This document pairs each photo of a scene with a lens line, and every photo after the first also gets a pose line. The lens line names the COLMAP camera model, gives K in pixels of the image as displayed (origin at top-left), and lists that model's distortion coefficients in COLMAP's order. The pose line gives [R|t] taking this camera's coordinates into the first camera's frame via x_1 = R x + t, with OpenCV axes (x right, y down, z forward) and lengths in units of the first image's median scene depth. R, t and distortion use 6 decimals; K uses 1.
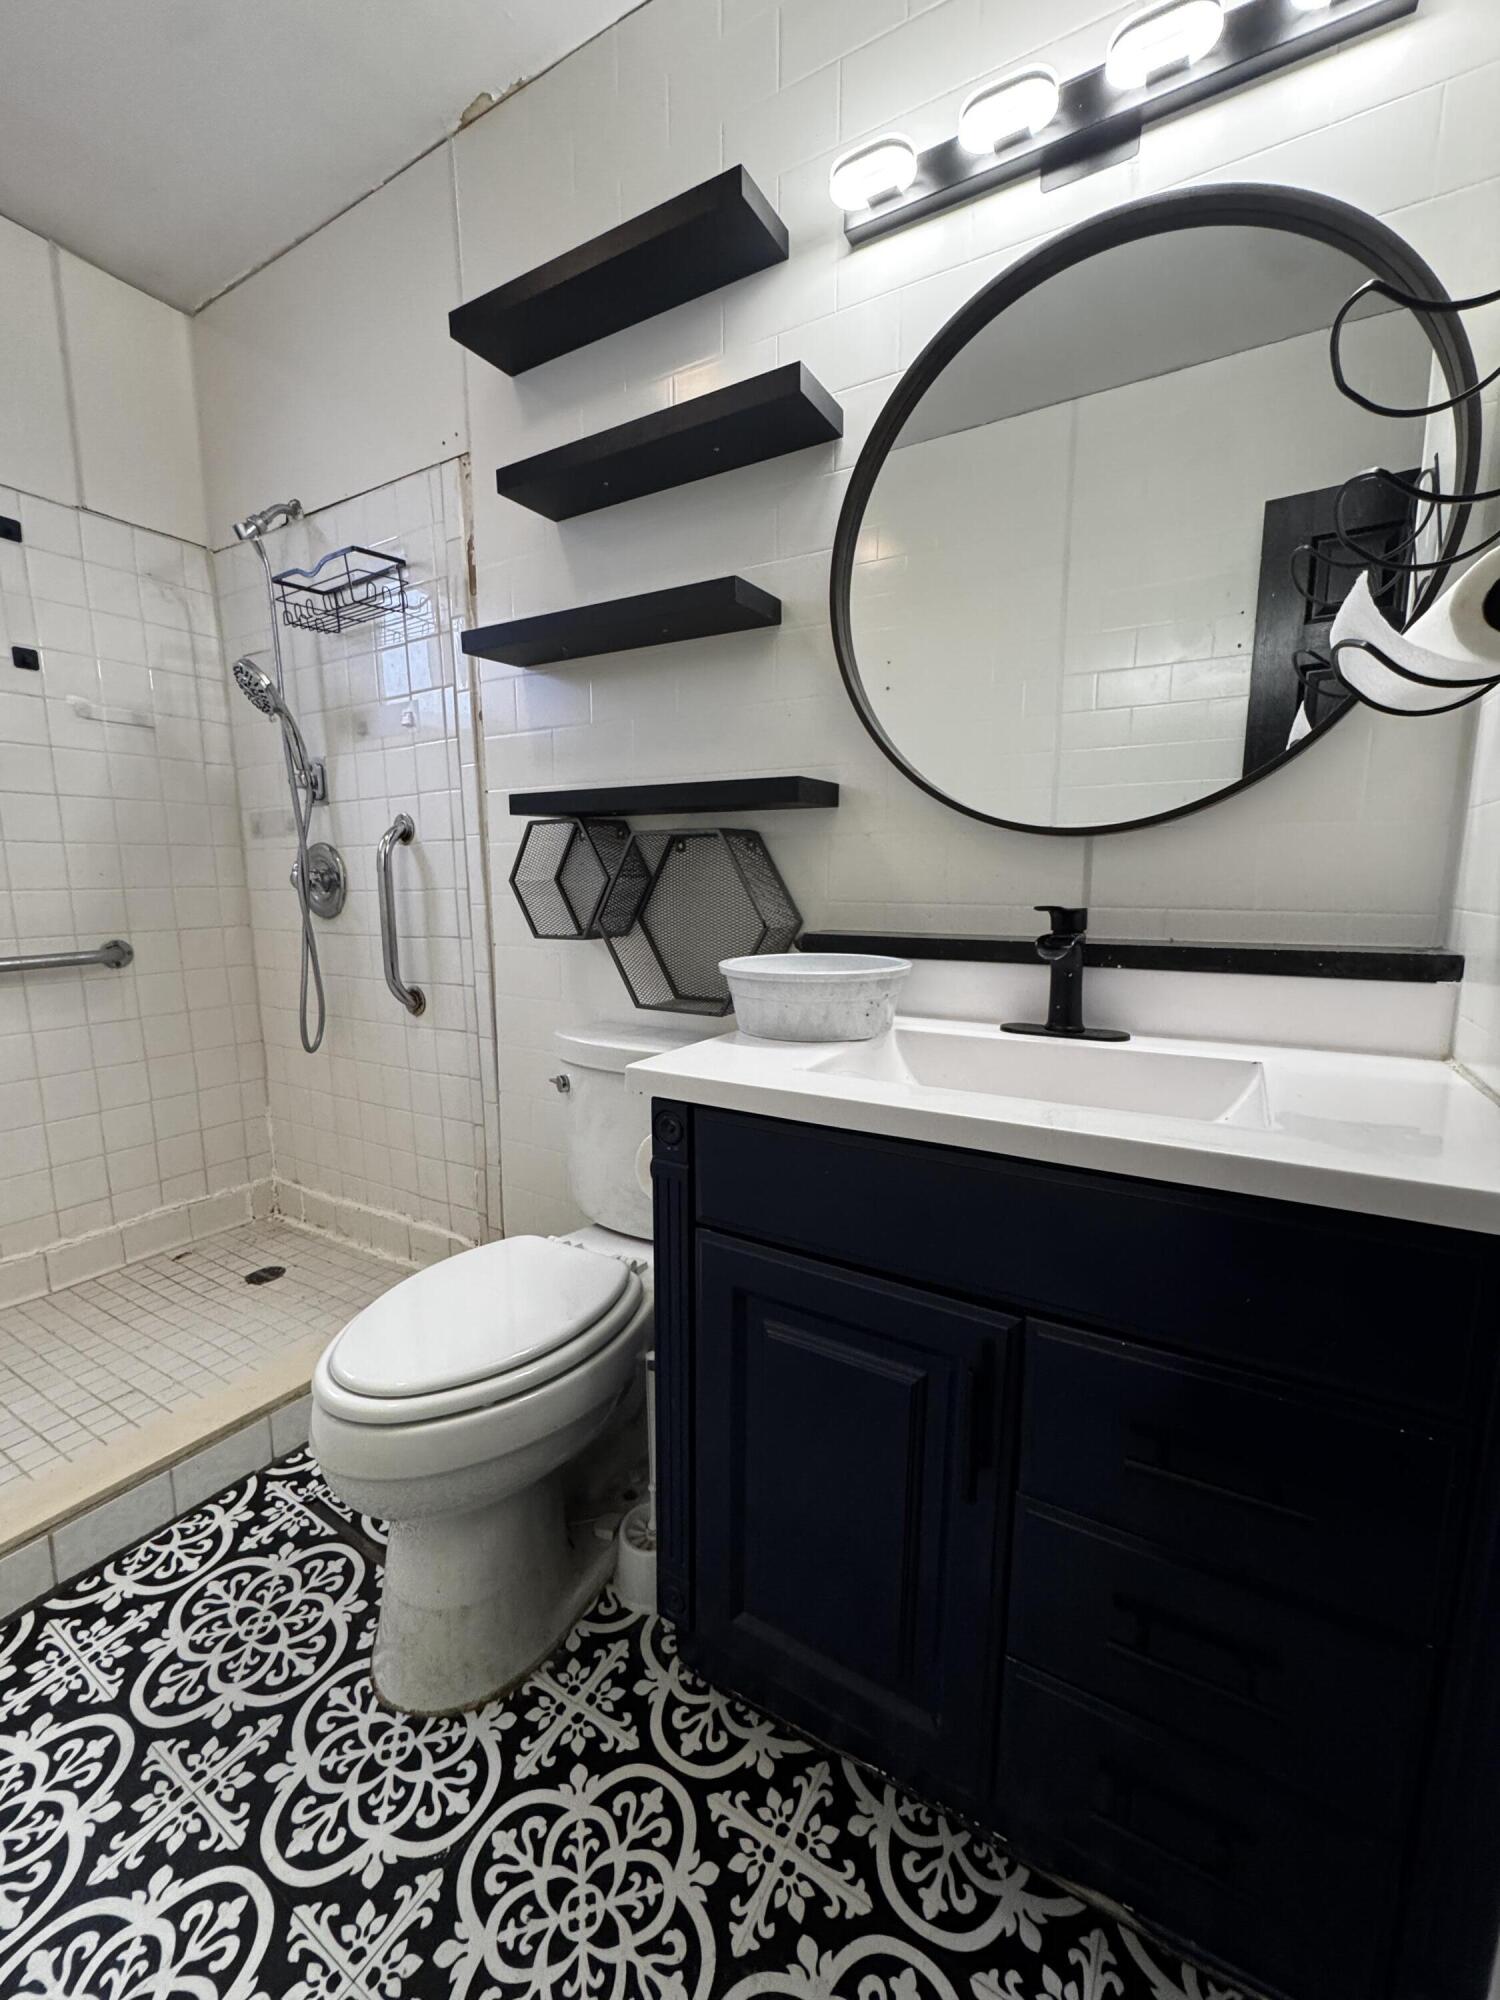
lens RADIAL K [[800.1, 0, 752.8], [0, 800.1, 991.5], [0, 0, 1]] dist [-0.005648, 0.000461]
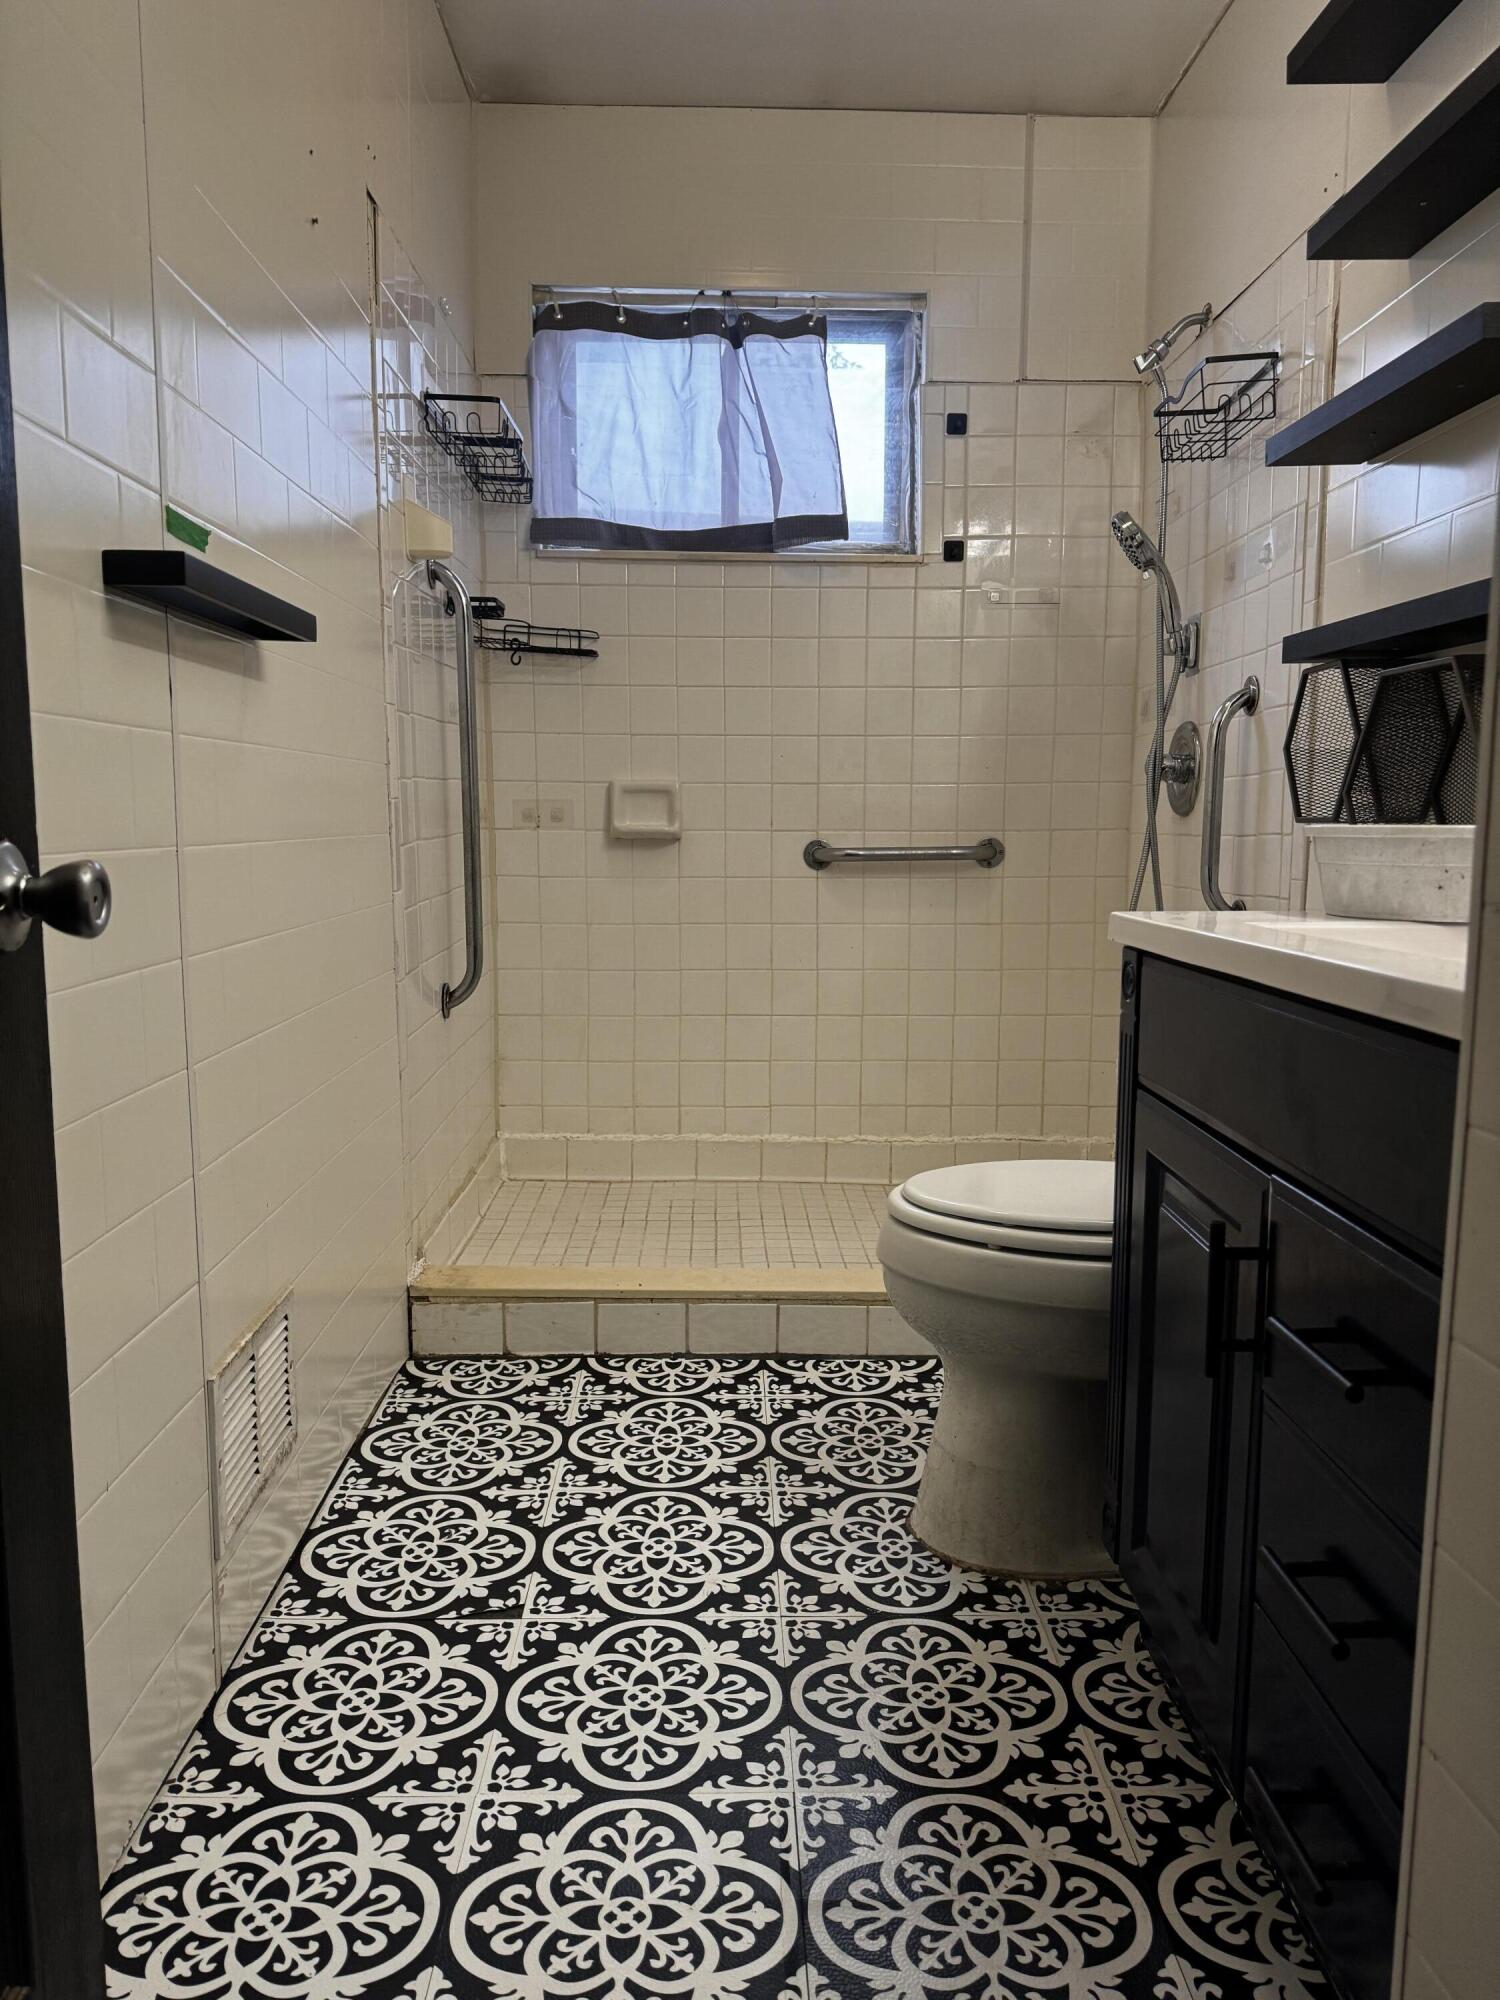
lens RADIAL K [[1379.4, 0, 750.6], [0, 1379.4, 1002.8], [0, 0, 1]] dist [-0.013552, -0.016043]
pose [[0.530933, 0.116050, -0.839430, 0.732000], [-0.123437, 0.990604, 0.058877, 0.115012], [0.838376, 0.072356, 0.540269, -0.167754]]
